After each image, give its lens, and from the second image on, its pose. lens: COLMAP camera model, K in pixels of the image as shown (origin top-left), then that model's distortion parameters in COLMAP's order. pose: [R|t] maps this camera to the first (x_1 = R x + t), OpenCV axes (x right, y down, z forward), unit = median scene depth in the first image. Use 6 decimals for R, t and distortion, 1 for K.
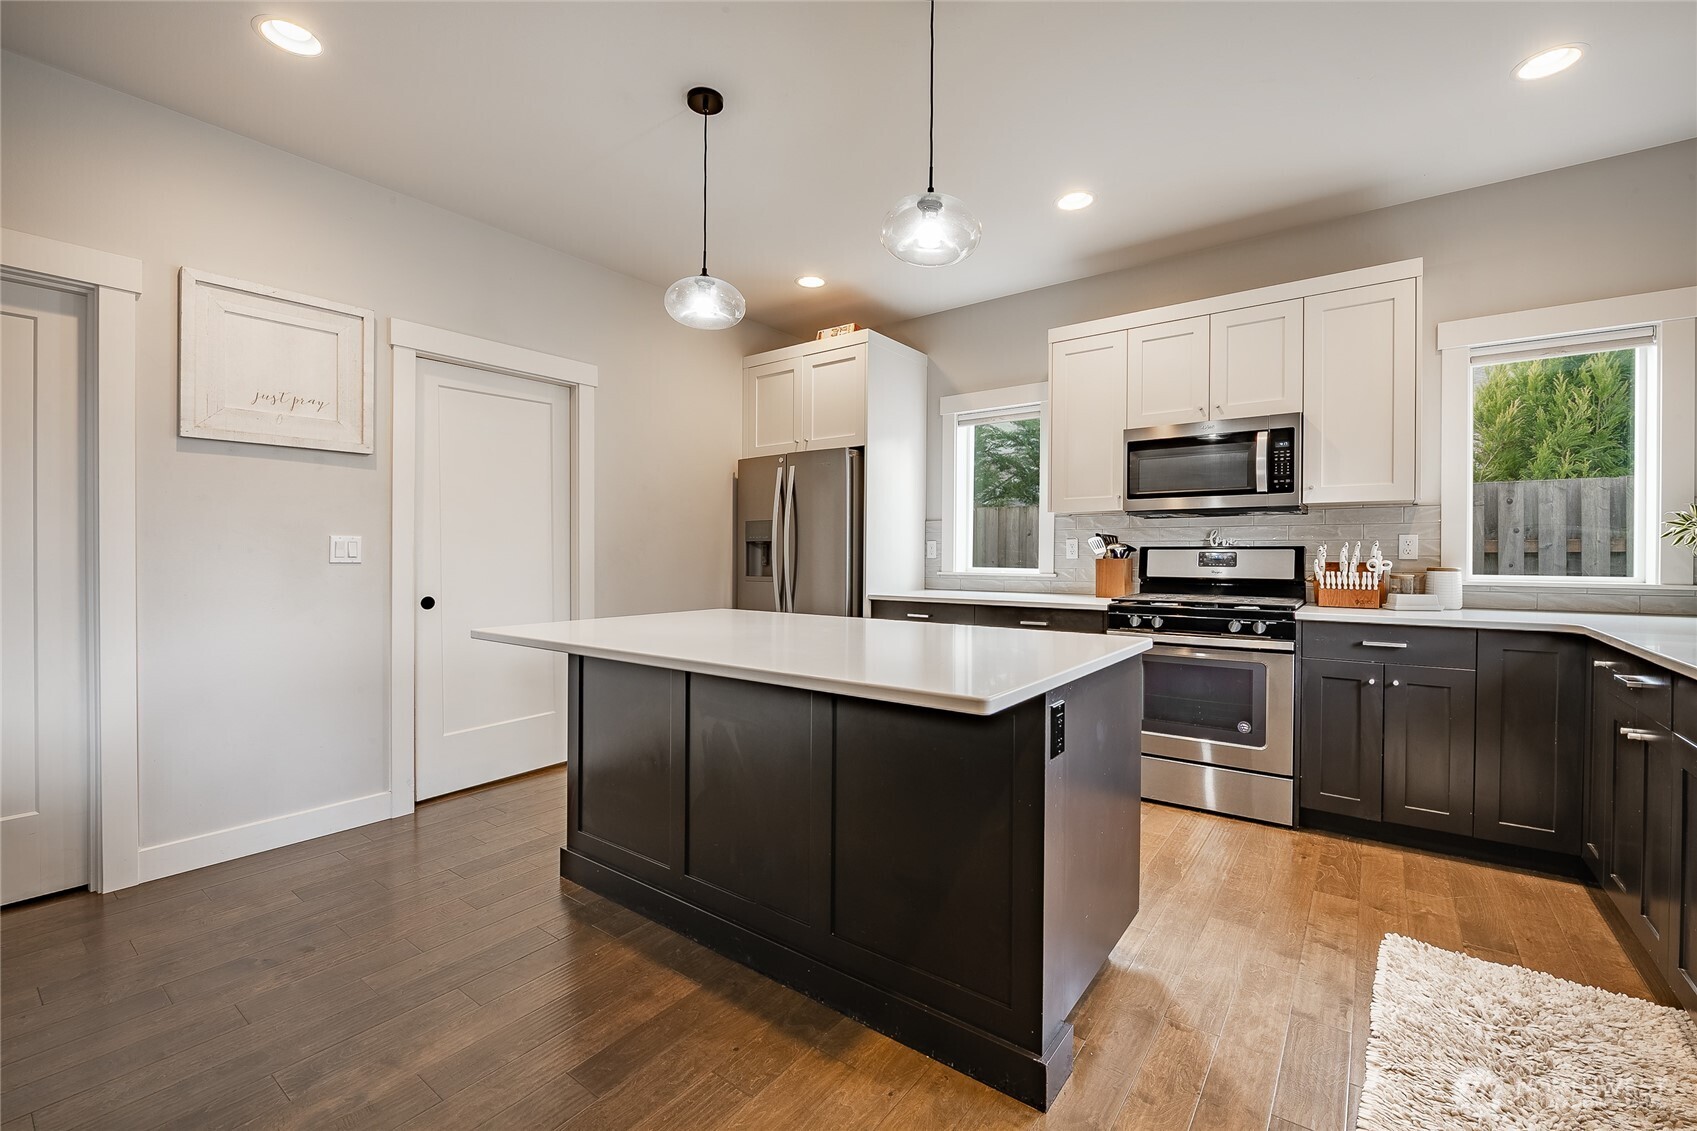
lens RADIAL K [[718.5, 0, 845.8], [0, 718.5, 560.2], [0, 0, 1]] dist [-0.013993, -0.000236]
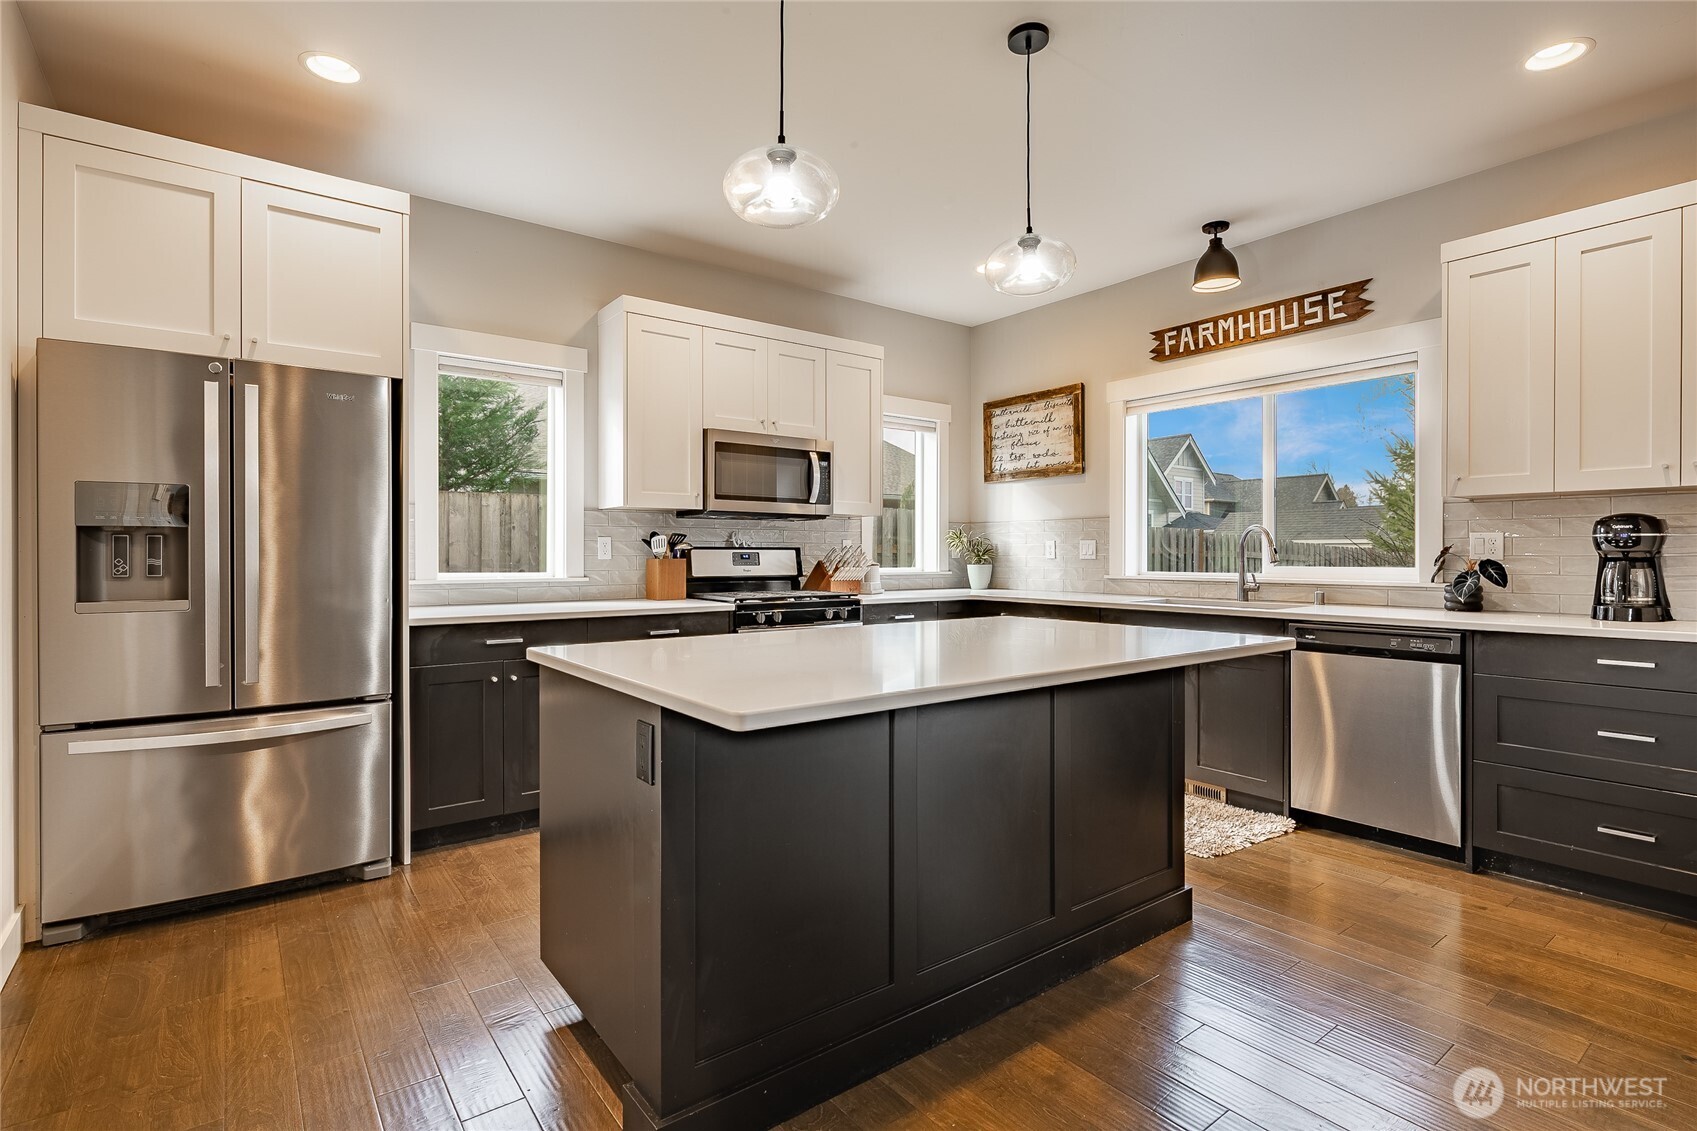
lens RADIAL K [[817.3, 0, 869.0], [0, 817.3, 560.7], [0, 0, 1]] dist [-0.001139, -0.000501]
pose [[0.253872, -0.007463, 0.967209, -0.741105], [0.006324, 0.999962, 0.006056, -0.005340], [-0.967217, 0.004579, 0.253910, 0.567957]]
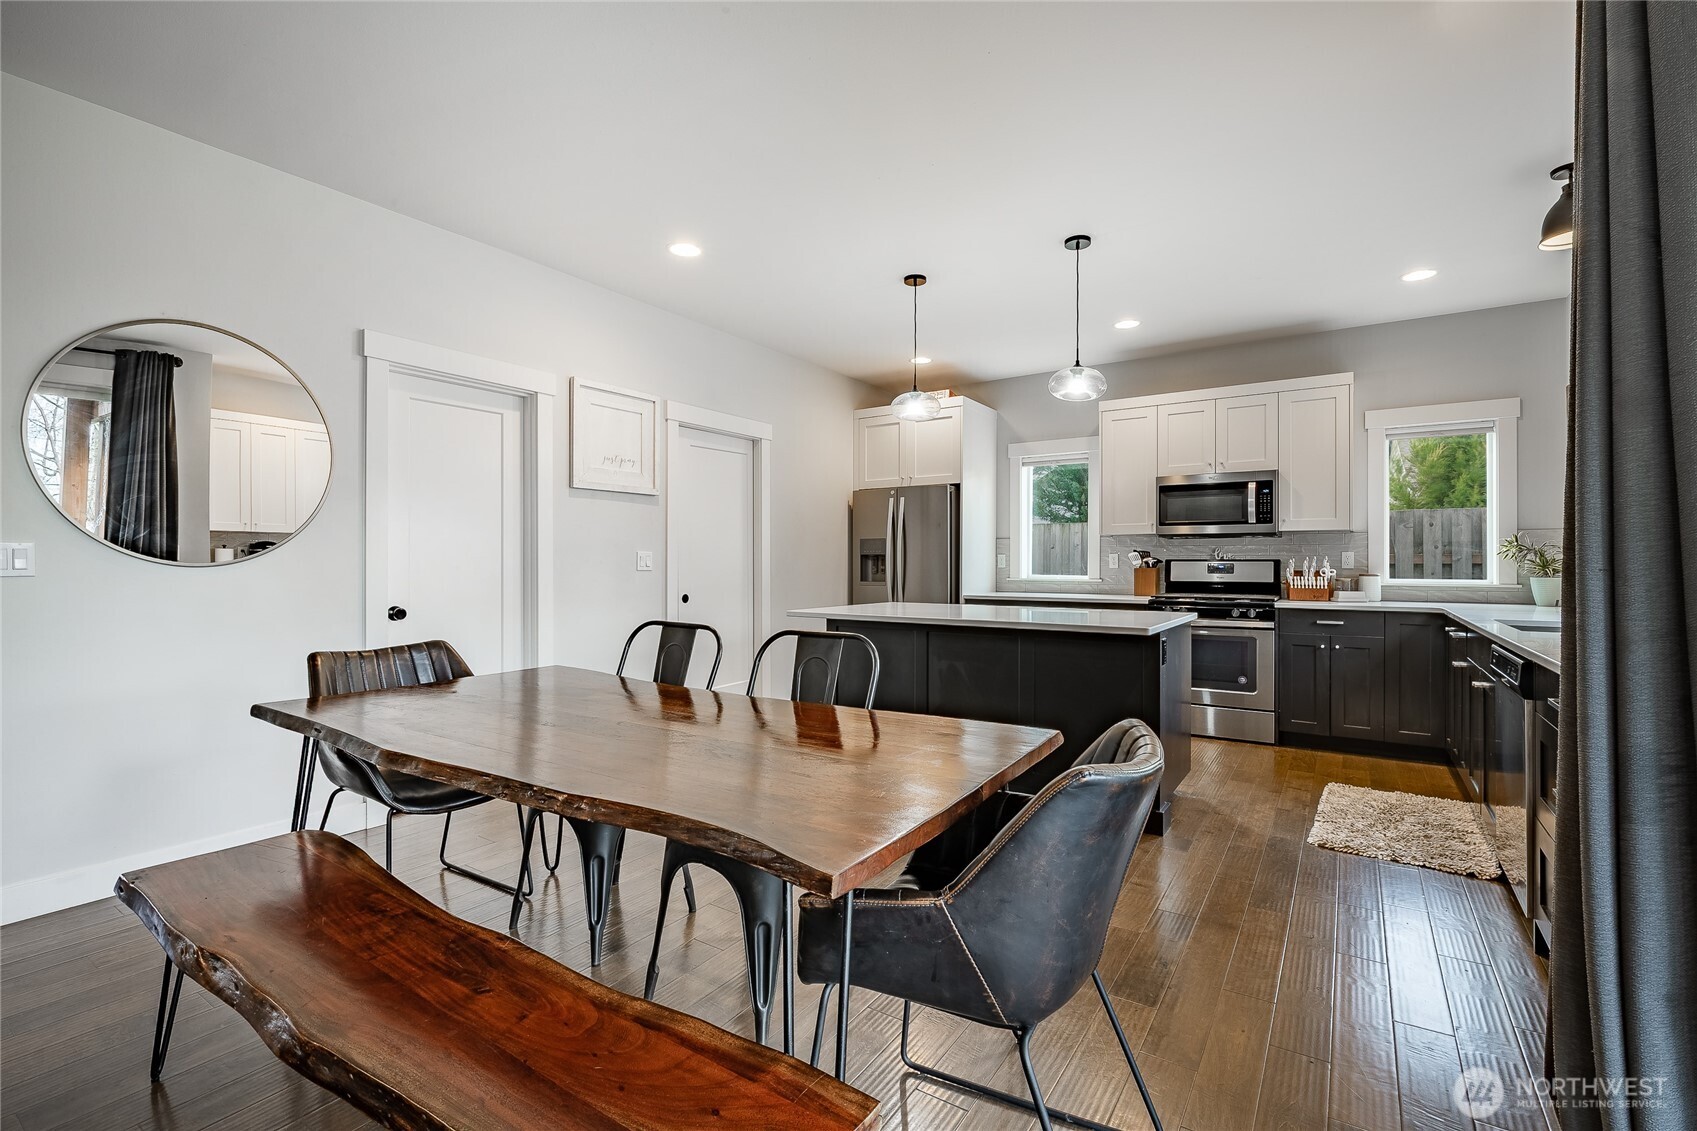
lens RADIAL K [[756.0, 0, 849.9], [0, 756.0, 558.3], [0, 0, 1]] dist [-0.013498, -0.000328]
pose [[0.998584, 0.001532, 0.053167, -0.335944], [-0.000704, 0.999878, -0.015588, 0.002644], [-0.053184, 0.015529, 0.998464, -0.517236]]
